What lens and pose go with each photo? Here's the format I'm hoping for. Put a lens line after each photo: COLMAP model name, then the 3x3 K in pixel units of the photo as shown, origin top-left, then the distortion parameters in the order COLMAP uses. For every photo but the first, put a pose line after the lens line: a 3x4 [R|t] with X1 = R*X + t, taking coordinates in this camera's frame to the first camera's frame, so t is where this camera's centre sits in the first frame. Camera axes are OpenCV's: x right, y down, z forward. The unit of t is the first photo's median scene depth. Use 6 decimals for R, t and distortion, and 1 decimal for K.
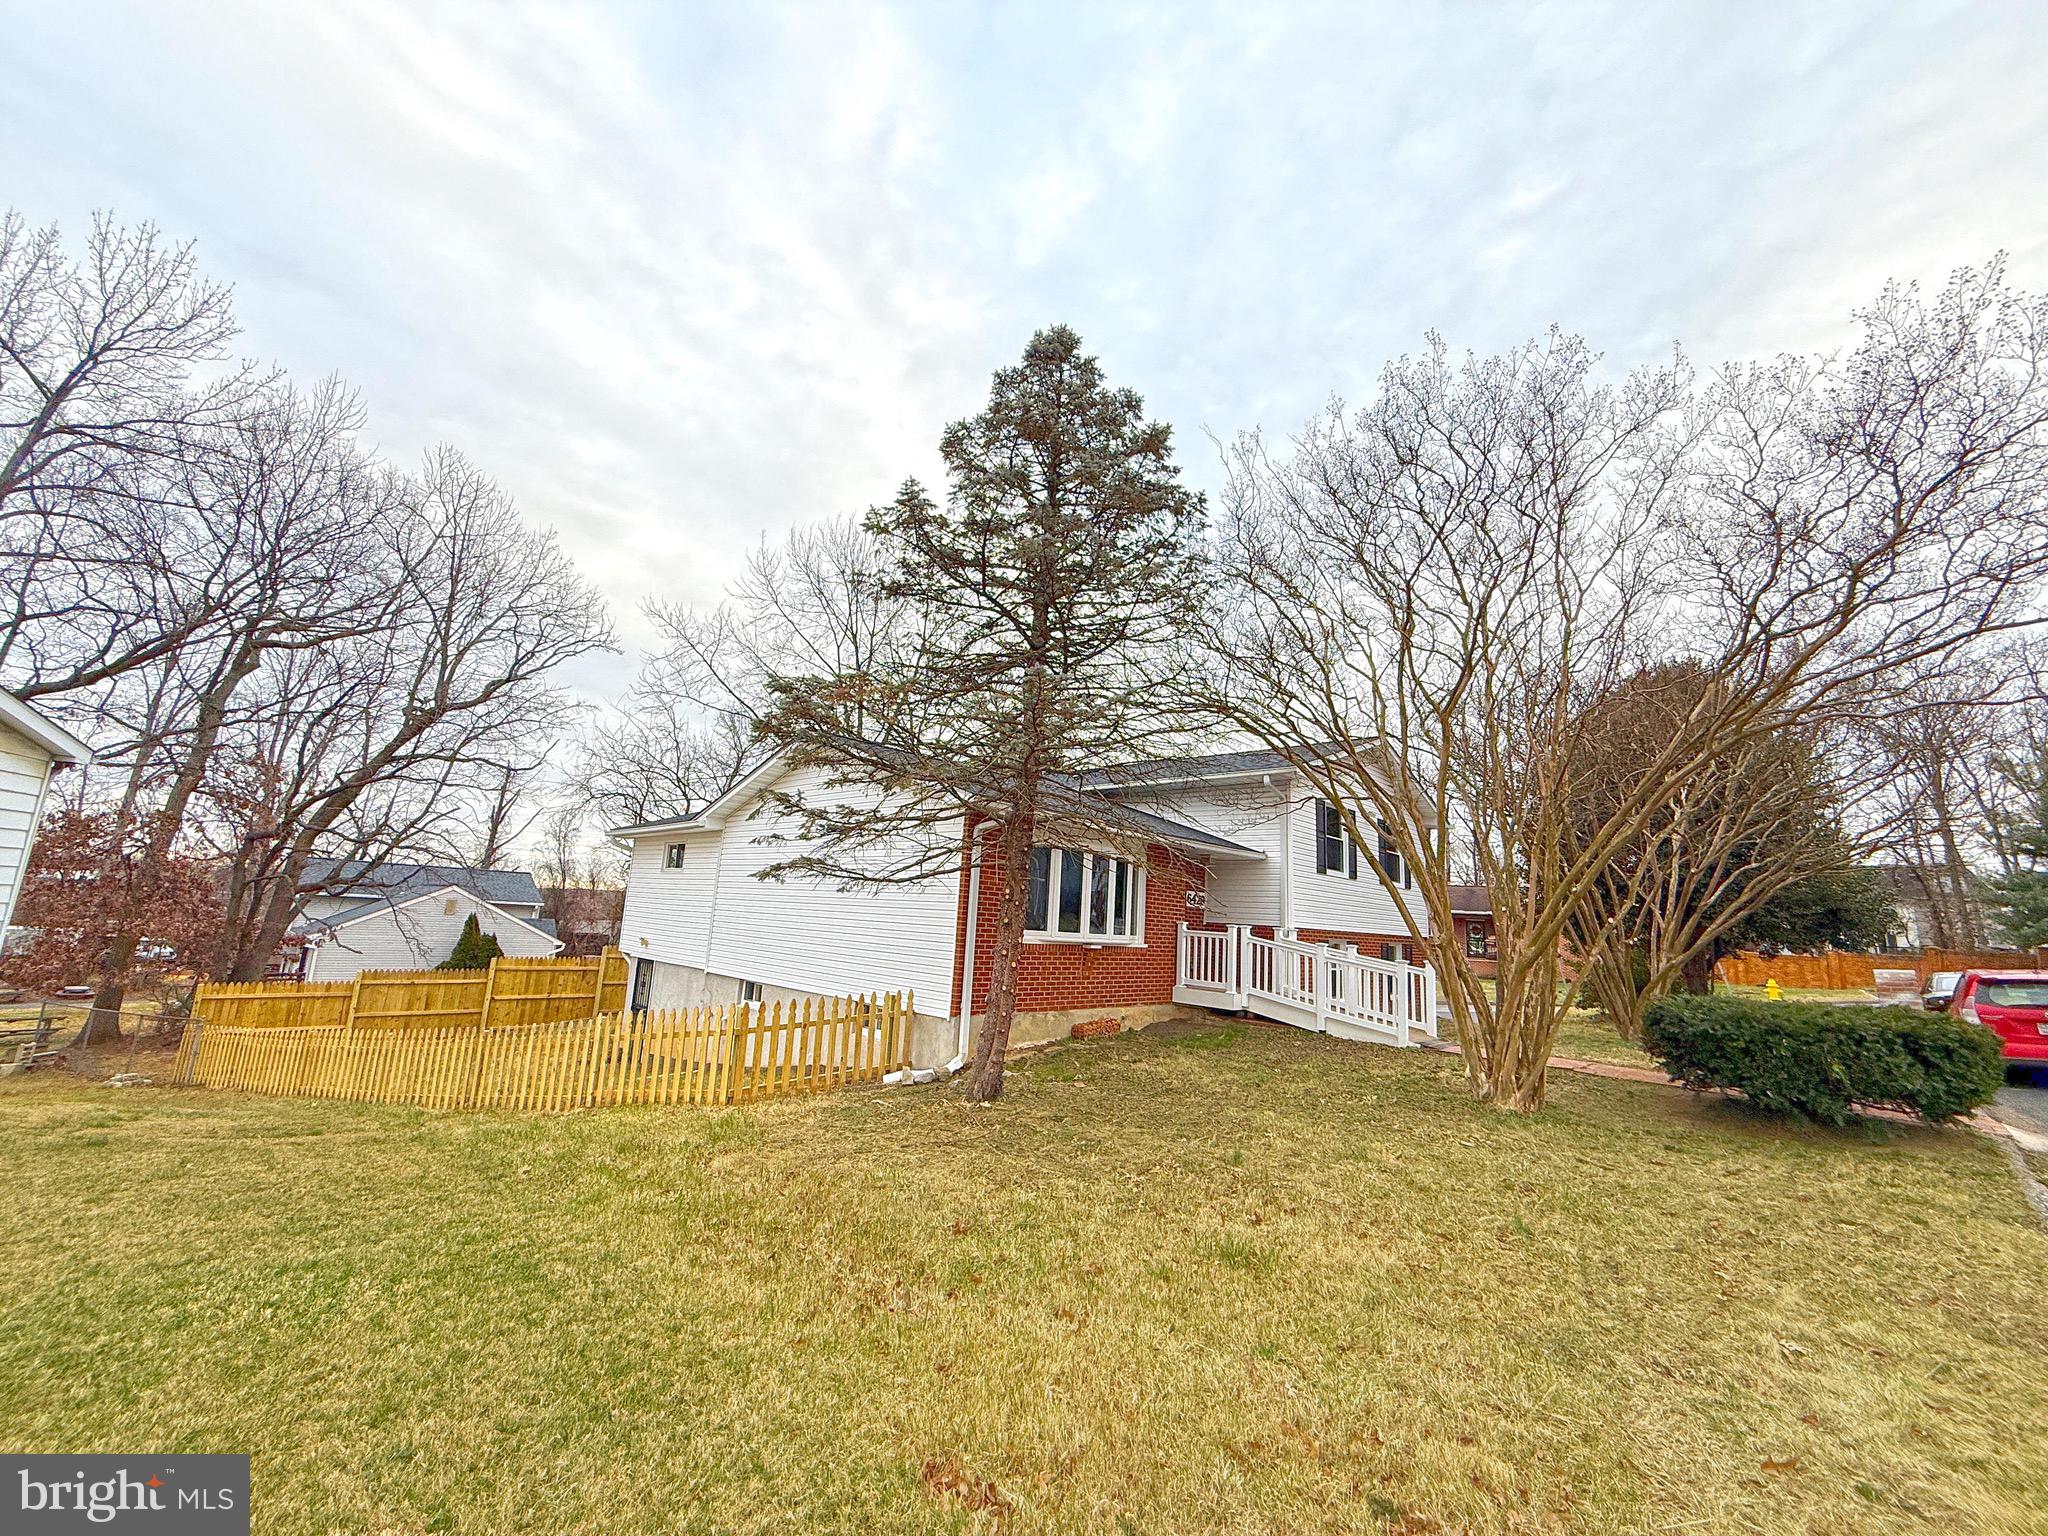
lens RADIAL K [[814.2, 0, 1025.0], [0, 814.2, 772.6], [0, 0, 1]] dist [-0.000699, 0.000157]
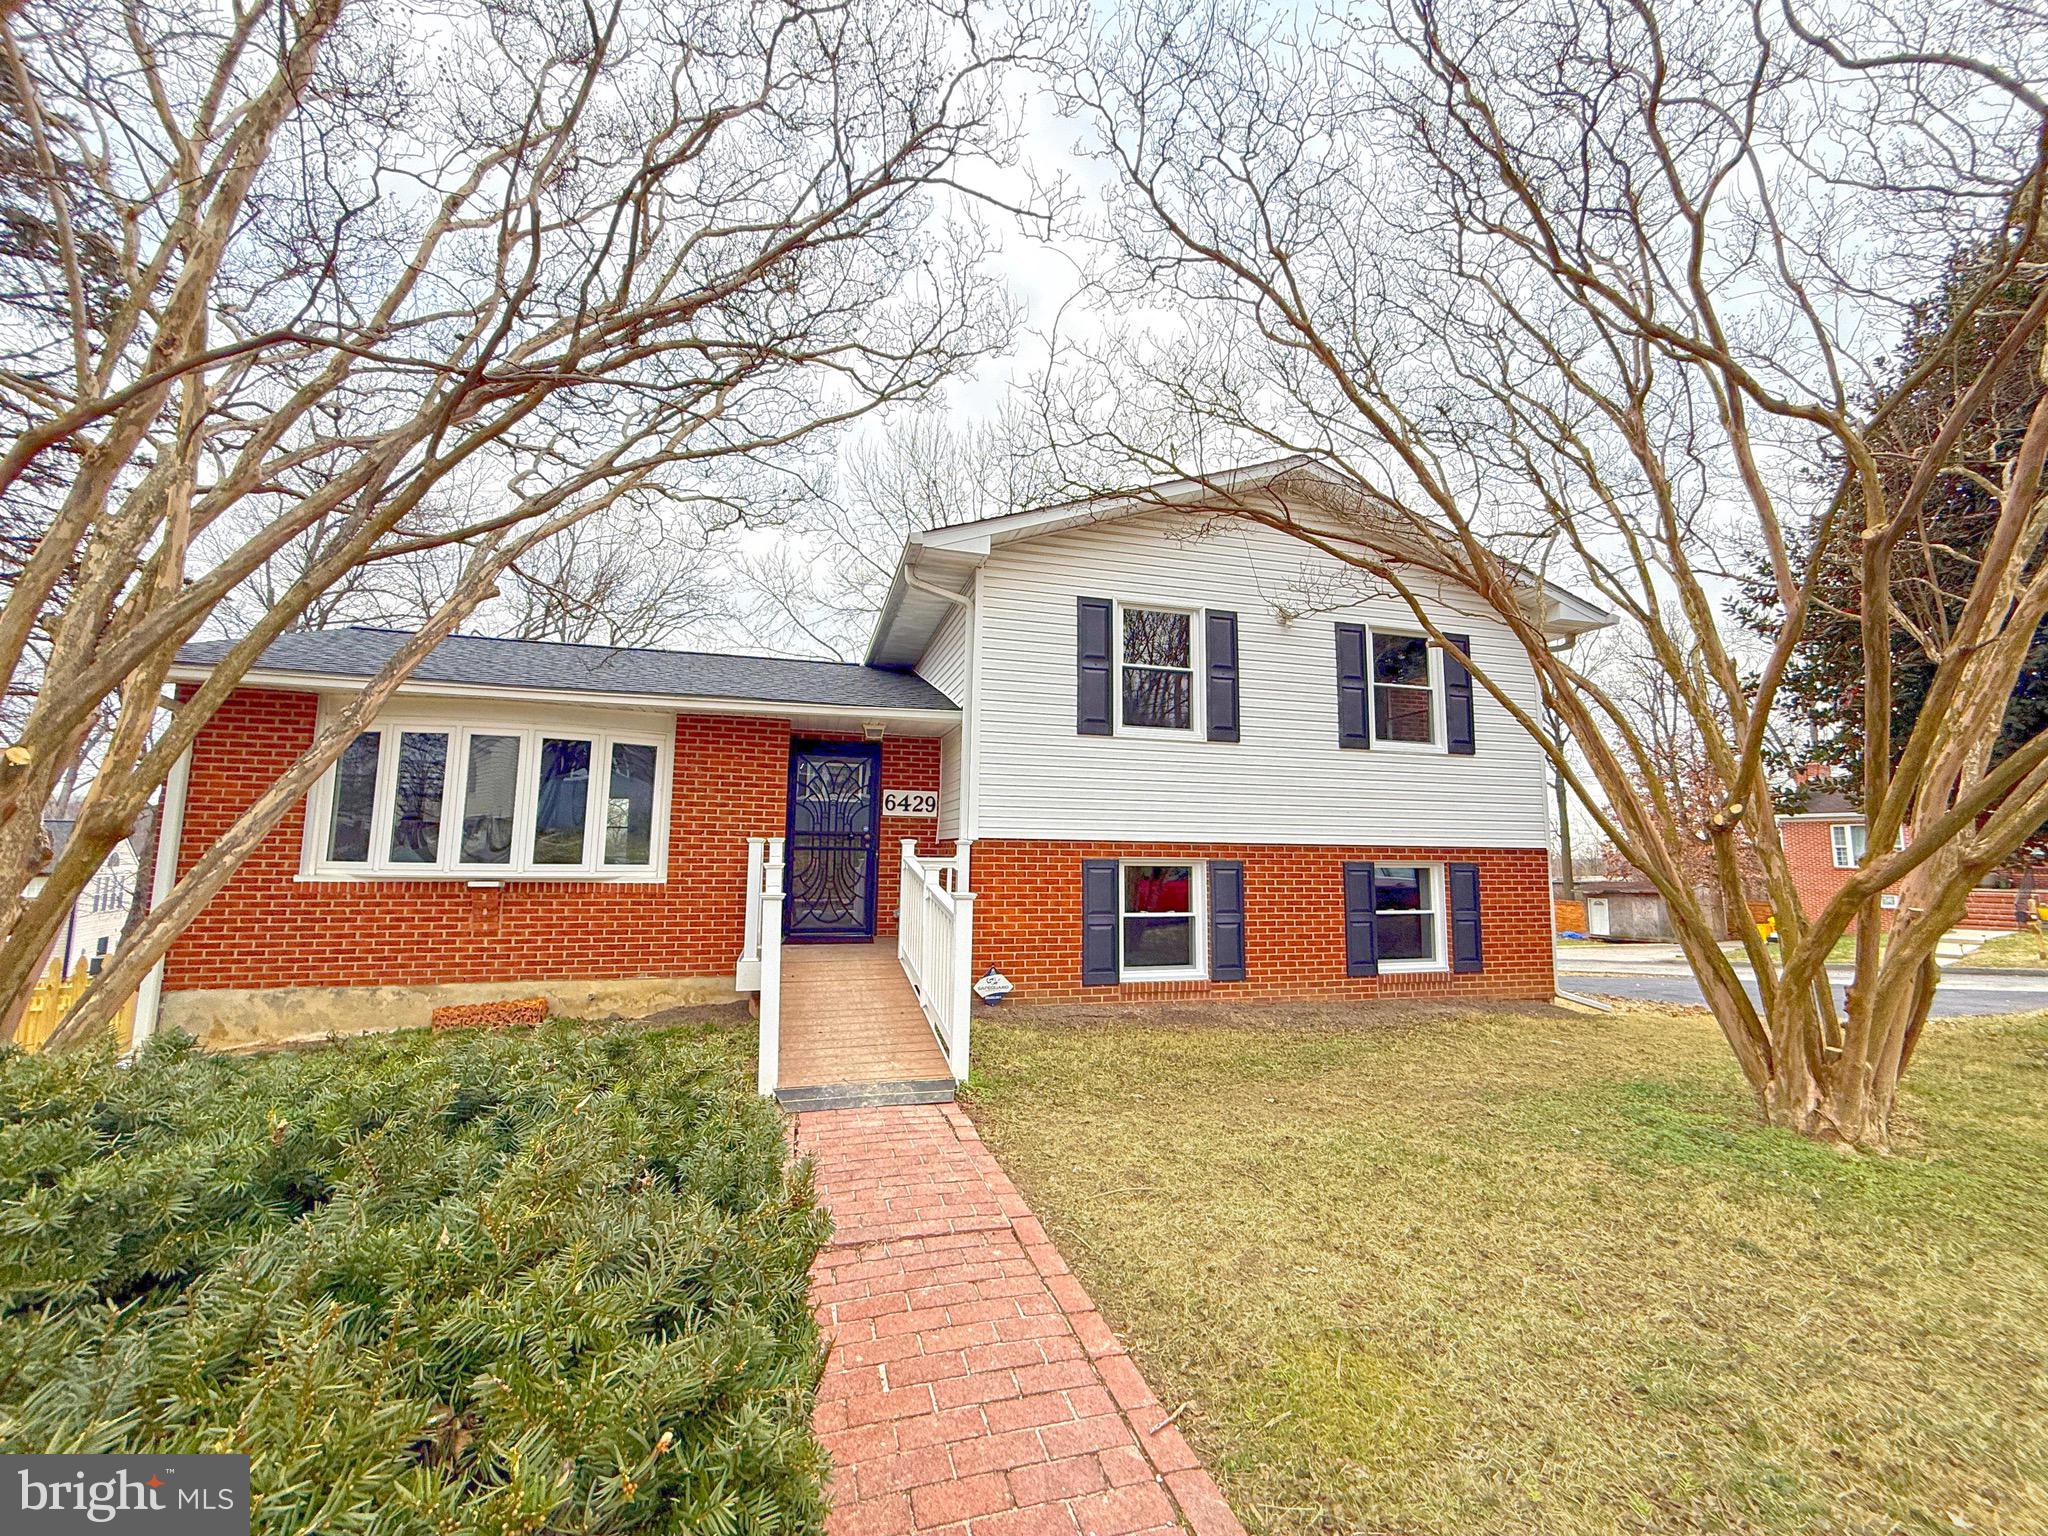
lens RADIAL K [[814.2, 0, 1024.2], [0, 814.2, 765.8], [0, 0, 1]] dist [-0.000699, 0.000157]
pose [[0.856213, -0.105575, -0.505721, 0.768464], [0.130439, 0.991359, 0.013884, 0.170331], [0.499885, -0.077853, 0.862586, 0.683545]]
